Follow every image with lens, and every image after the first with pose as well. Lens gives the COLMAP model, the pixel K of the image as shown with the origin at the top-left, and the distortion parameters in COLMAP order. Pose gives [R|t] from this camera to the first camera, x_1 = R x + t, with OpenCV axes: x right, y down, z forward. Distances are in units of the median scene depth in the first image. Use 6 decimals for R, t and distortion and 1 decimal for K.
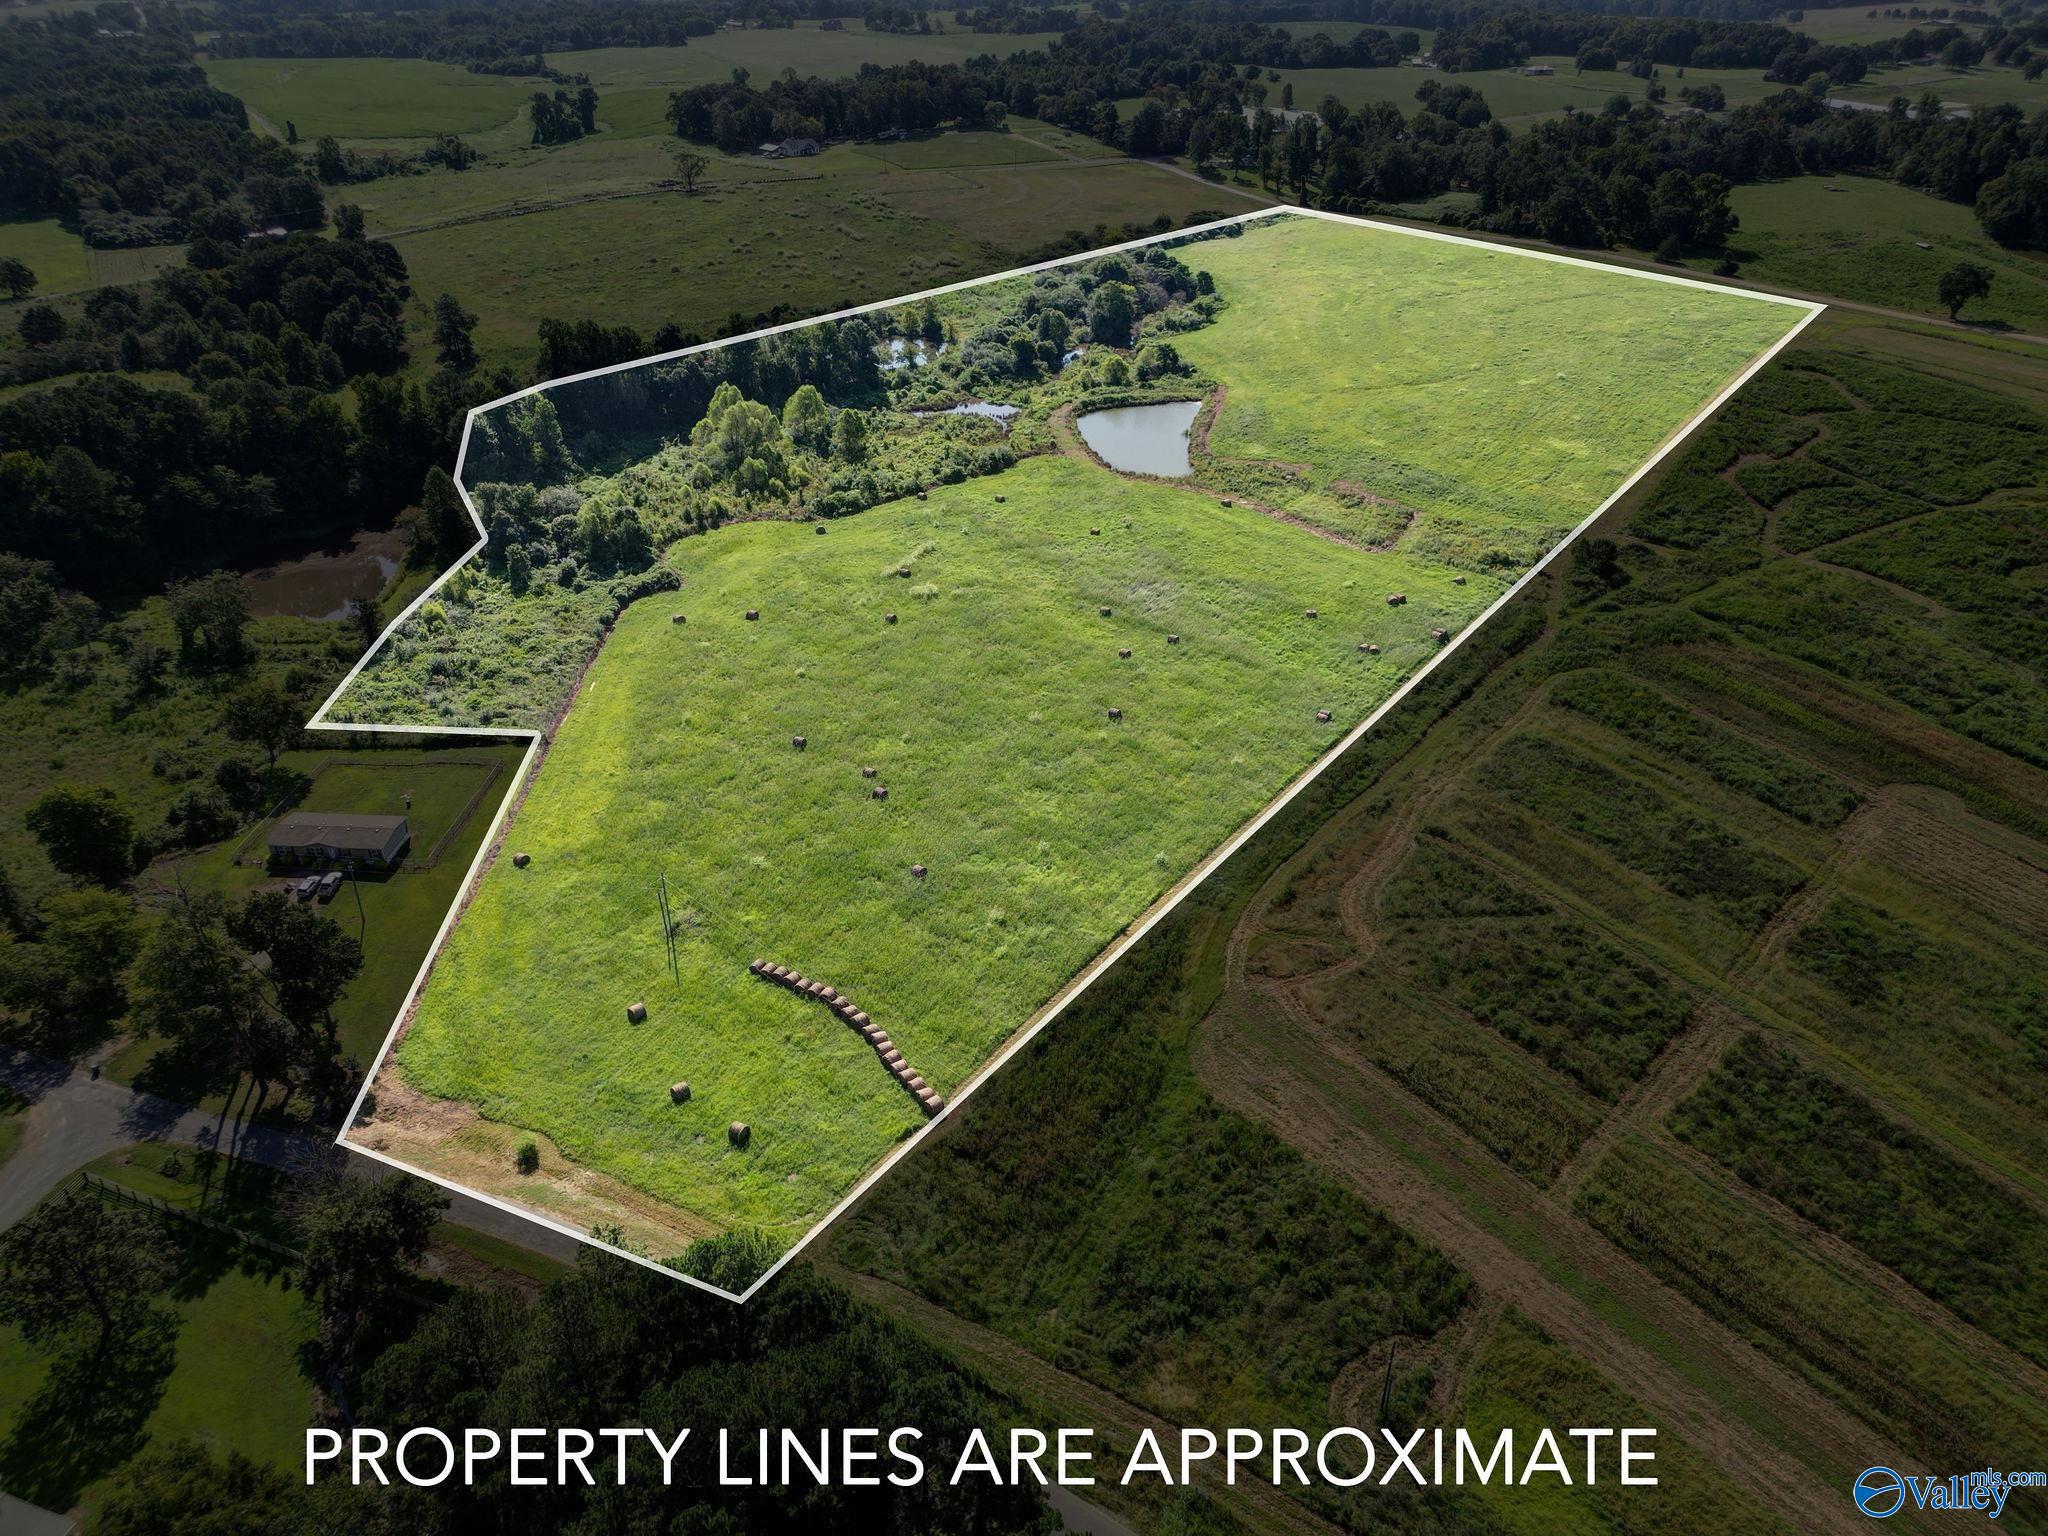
lens RADIAL K [[1441.4, 0, 1024.0], [0, 1441.4, 768.0], [0, 0, 1]] dist [0.060731, -0.047239]
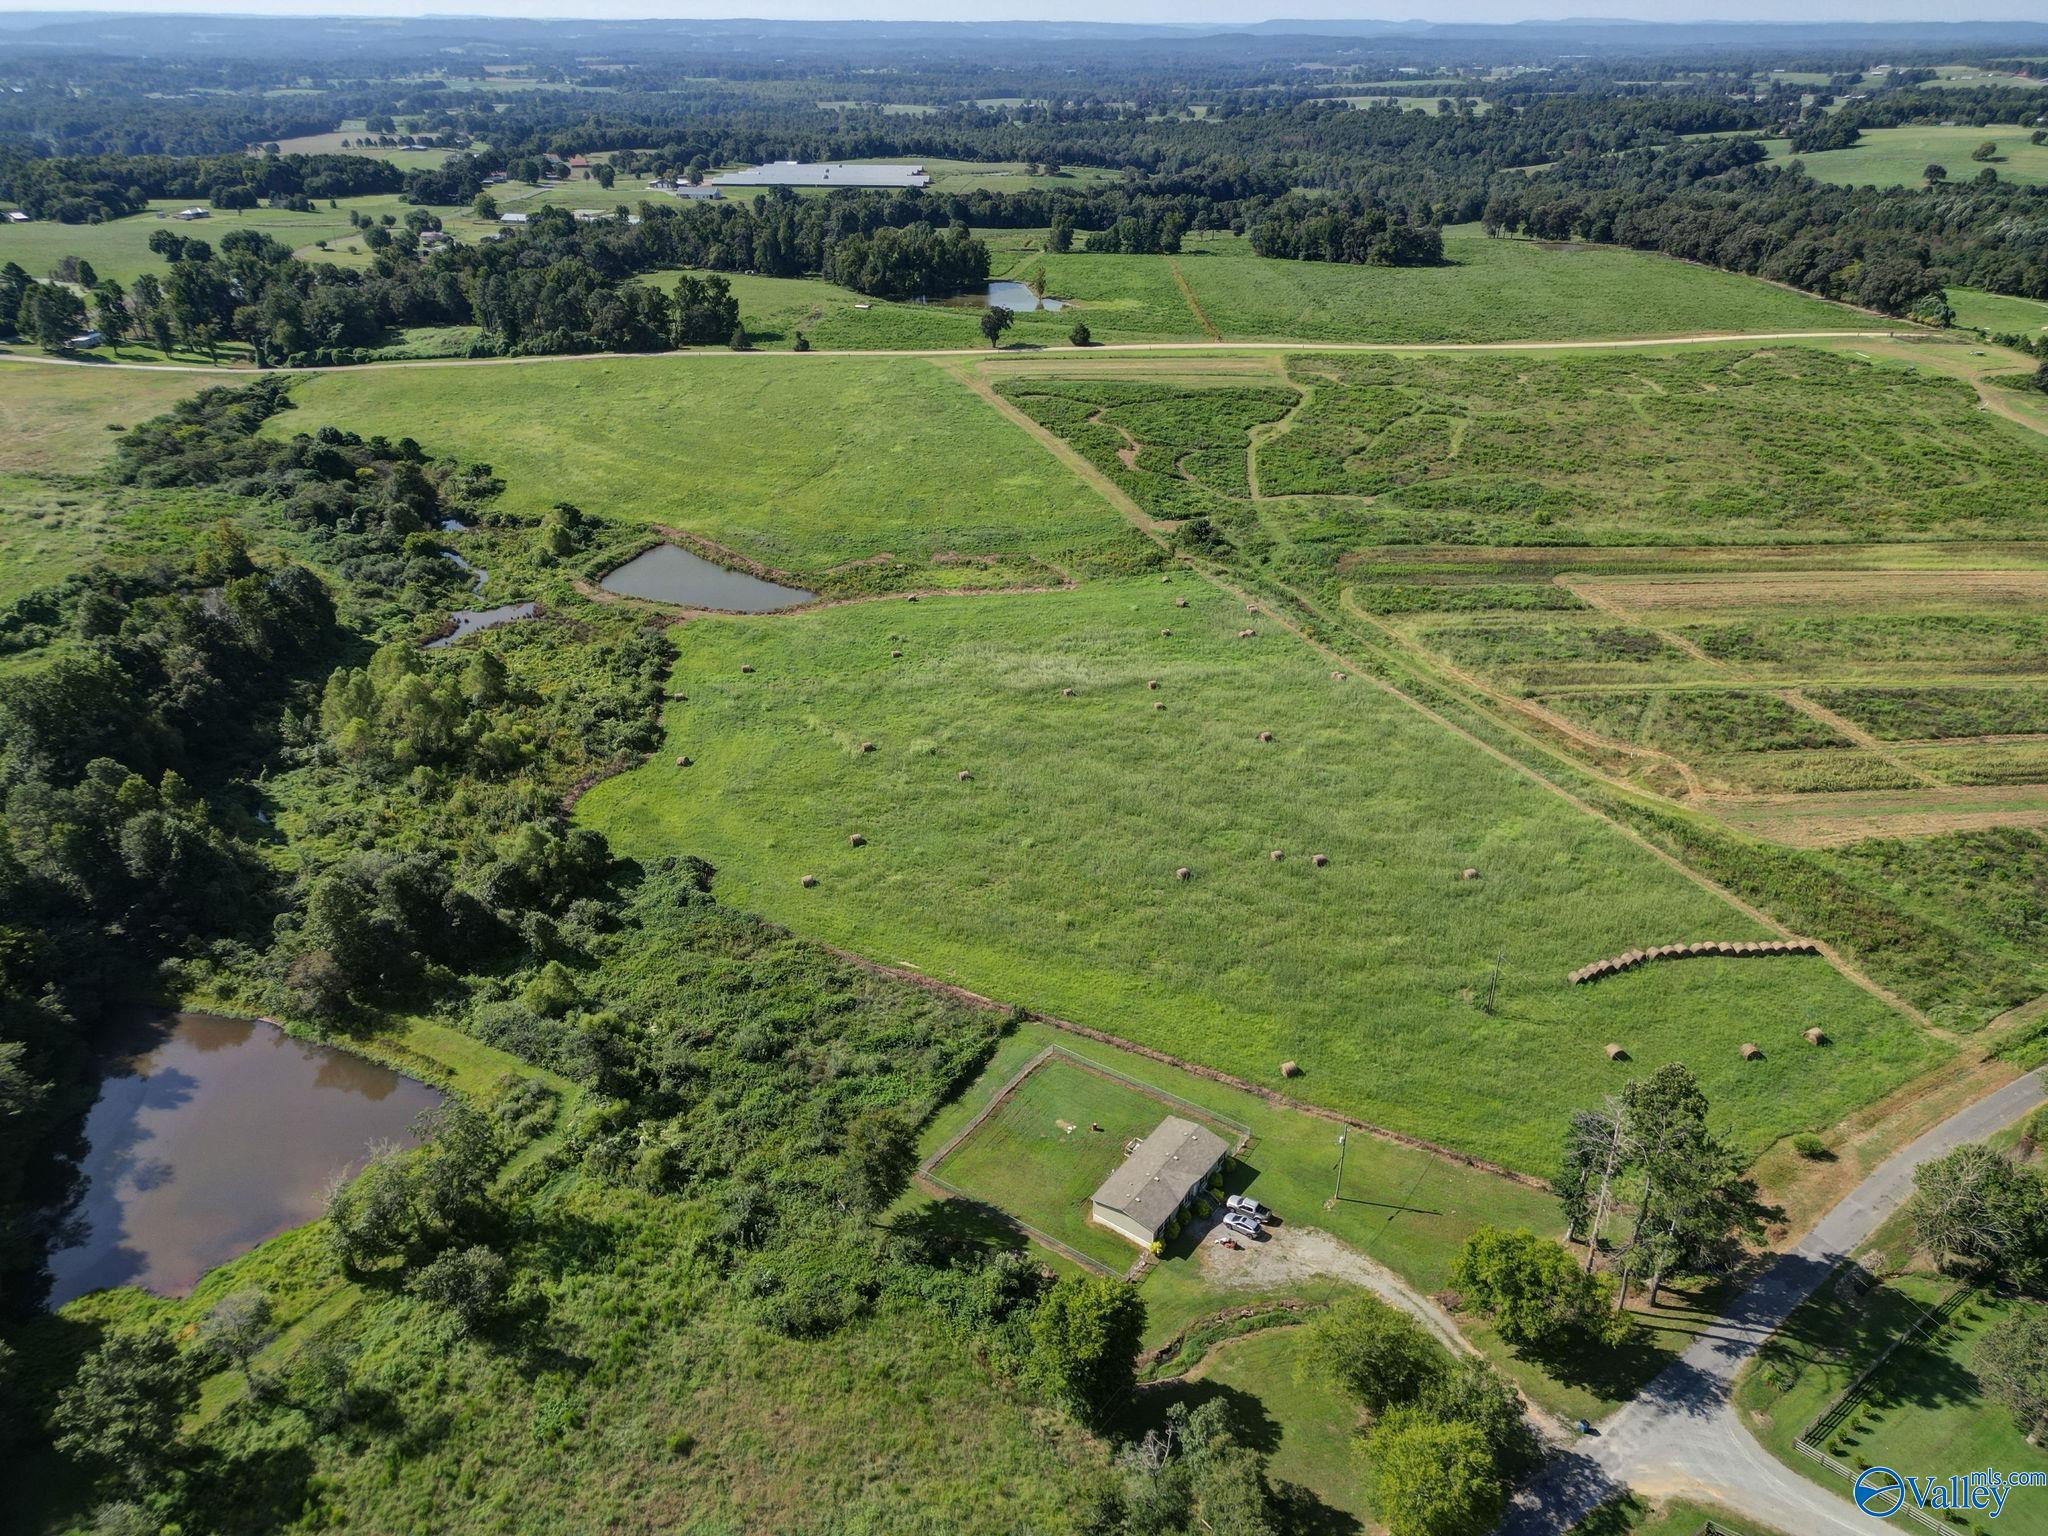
lens RADIAL K [[1439.4, 0, 1024.0], [0, 1439.4, 768.0], [0, 0, 1]] dist [0.054971, -0.035272]
pose [[0.529208, -0.383609, 0.756825, -0.589471], [0.437738, 0.887533, 0.143773, -0.172218], [-0.726859, 0.255205, 0.637610, 0.285949]]
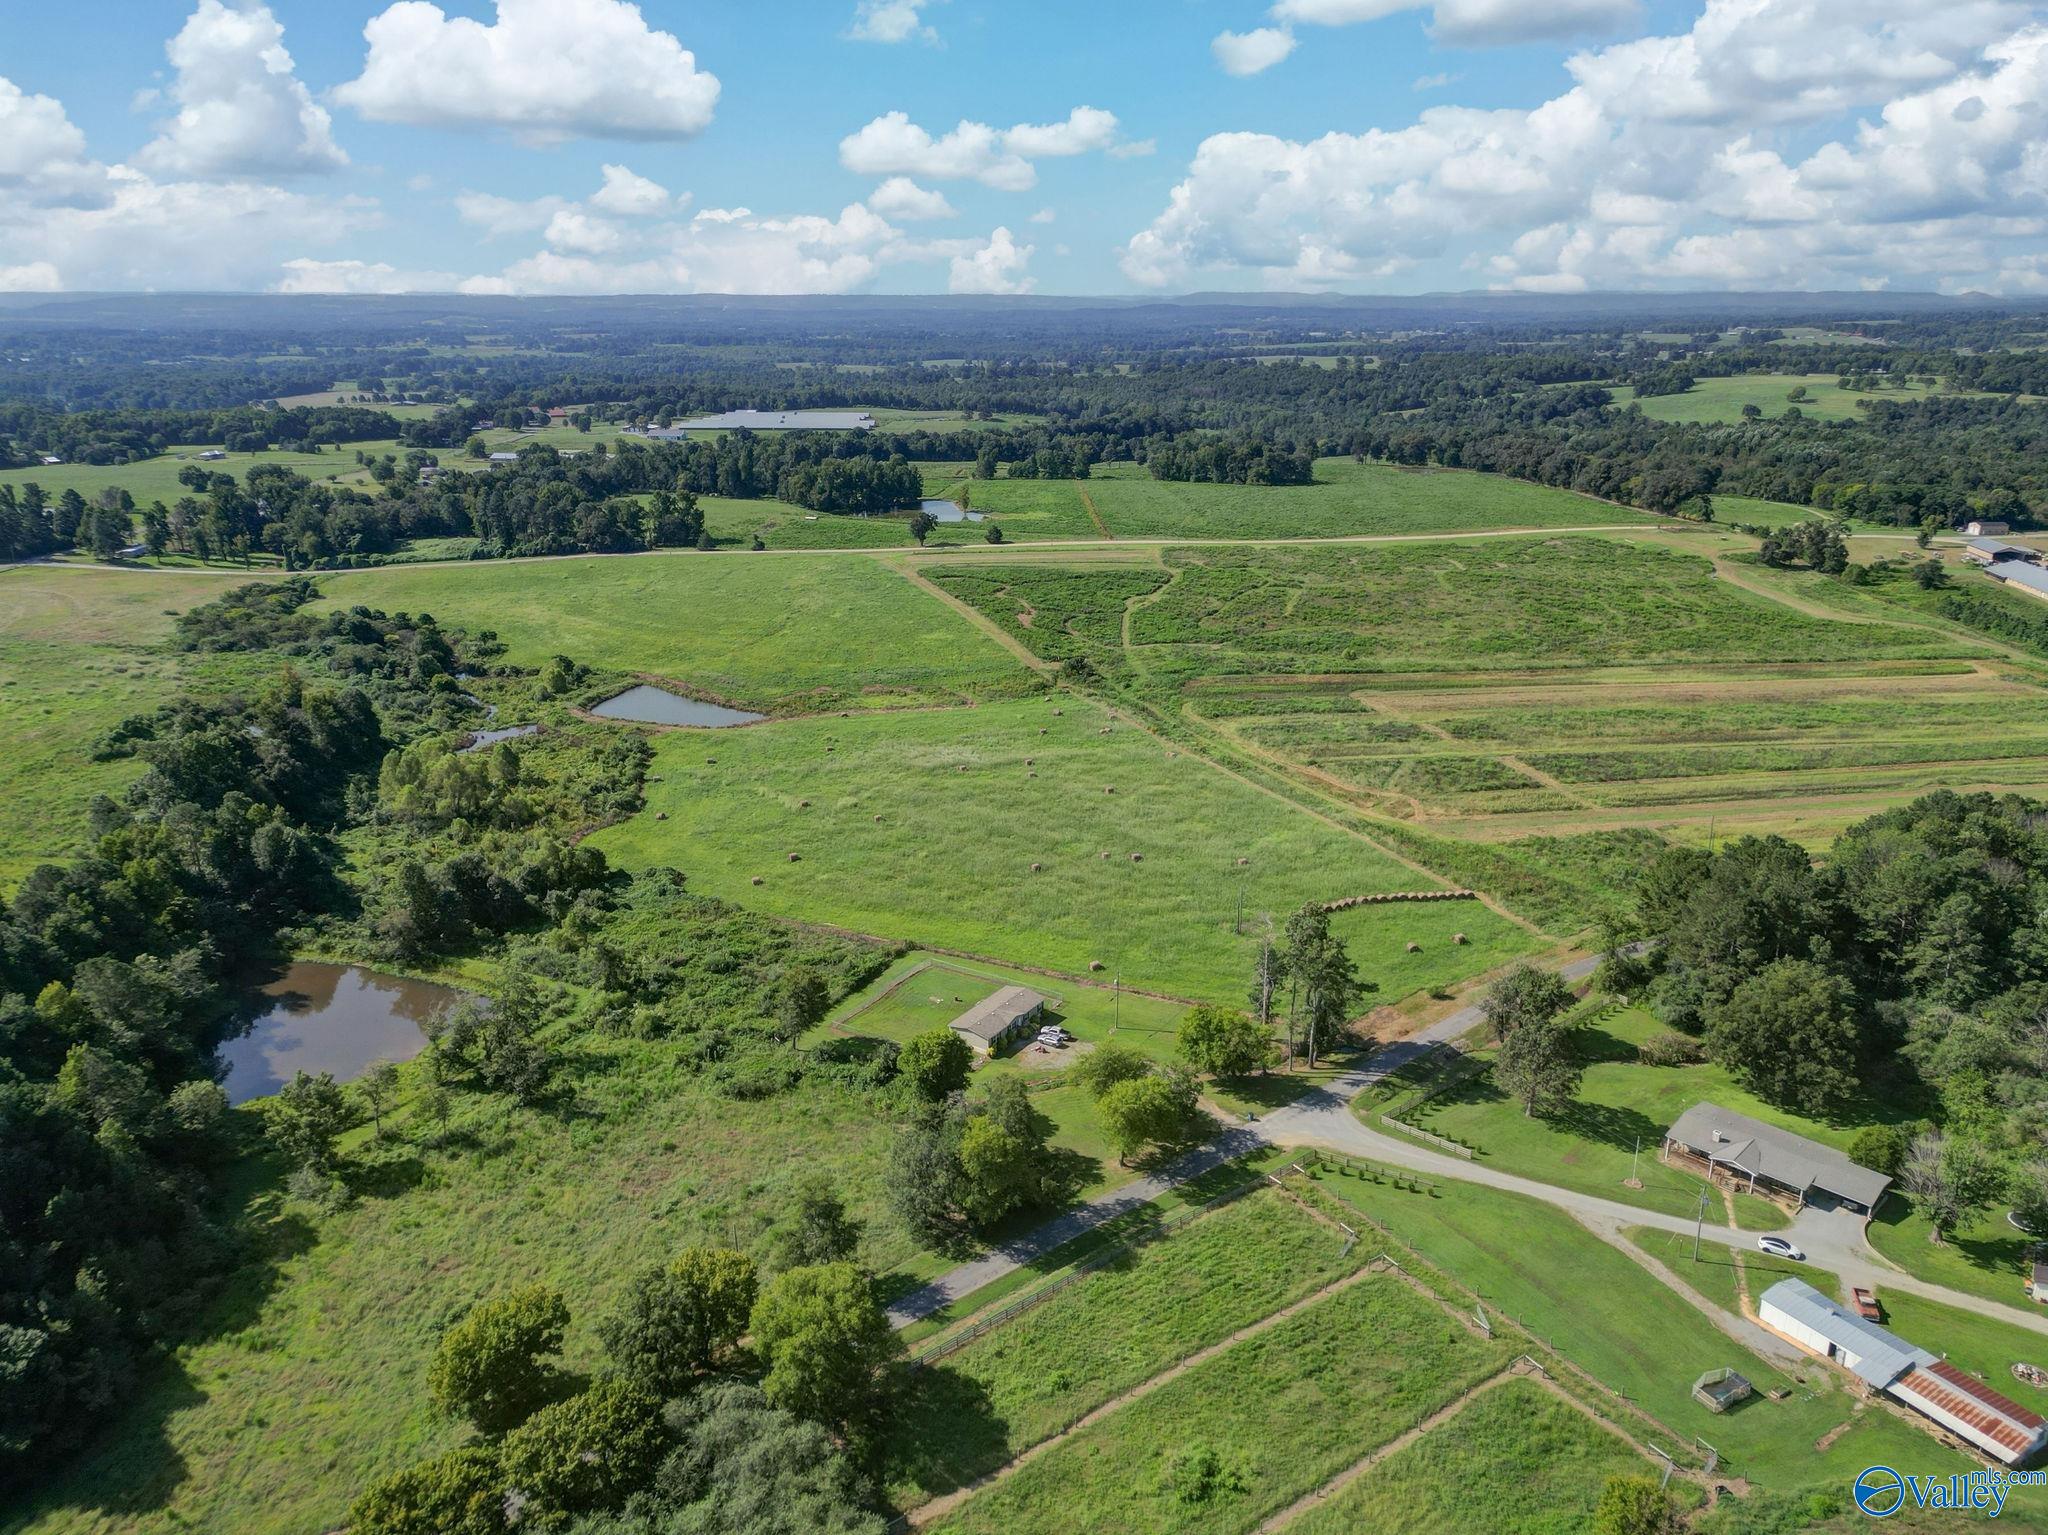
lens RADIAL K [[1444.1, 0, 1024.0], [0, 1444.1, 767.5], [0, 0, 1]] dist [0.051415, -0.011141]
pose [[0.499598, -0.266992, 0.824086, -0.783758], [0.451842, 0.891971, 0.015058, -0.080223], [-0.739081, 0.364834, 0.566265, 0.149123]]
